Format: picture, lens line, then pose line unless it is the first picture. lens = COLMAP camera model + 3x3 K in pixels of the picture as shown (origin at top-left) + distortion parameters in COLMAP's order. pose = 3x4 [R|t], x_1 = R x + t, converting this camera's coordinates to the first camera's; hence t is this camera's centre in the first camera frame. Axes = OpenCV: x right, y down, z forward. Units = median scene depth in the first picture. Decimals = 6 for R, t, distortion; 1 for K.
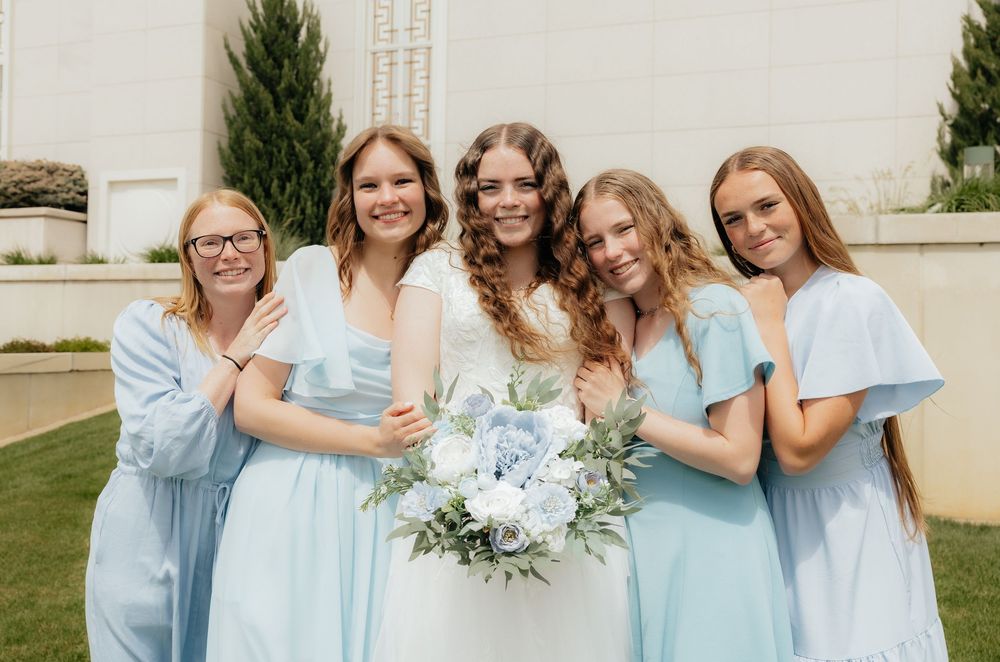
lens RADIAL K [[1029.0, 0, 459.8], [0, 1029.0, 309.4], [0, 0, 1]] dist [0.000248, 0.000000]
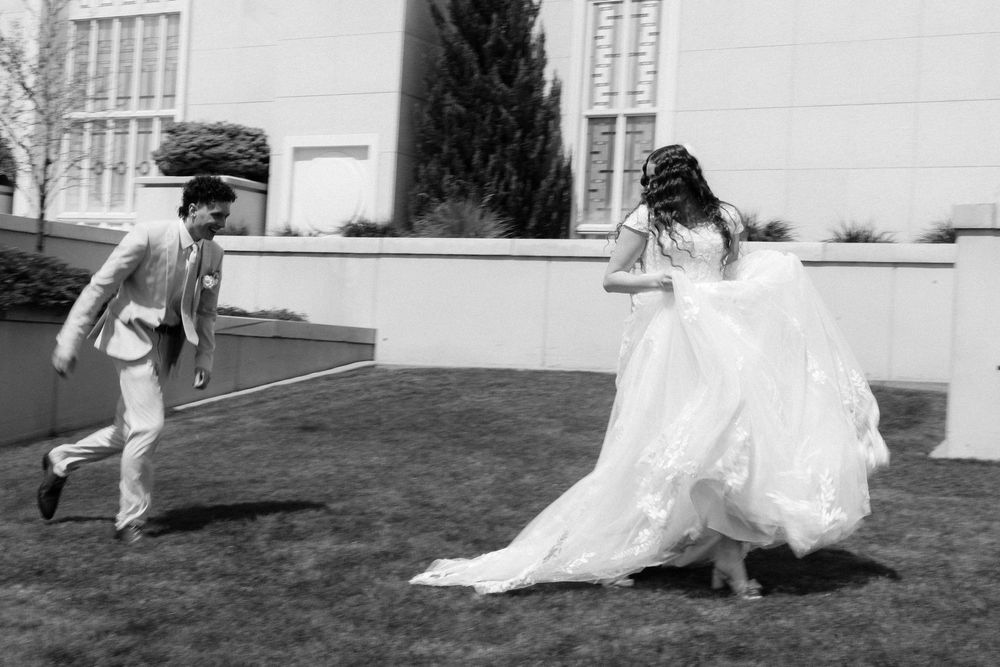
lens RADIAL K [[1457.9, 0, 515.0], [0, 1457.9, 326.0], [0, 0, 1]] dist [0.033673, 0.000000]
pose [[0.988492, 0.038366, -0.146325, 0.040741], [-0.038489, 0.999257, 0.001991, 0.020722], [0.146292, 0.003664, 0.989235, -0.229121]]
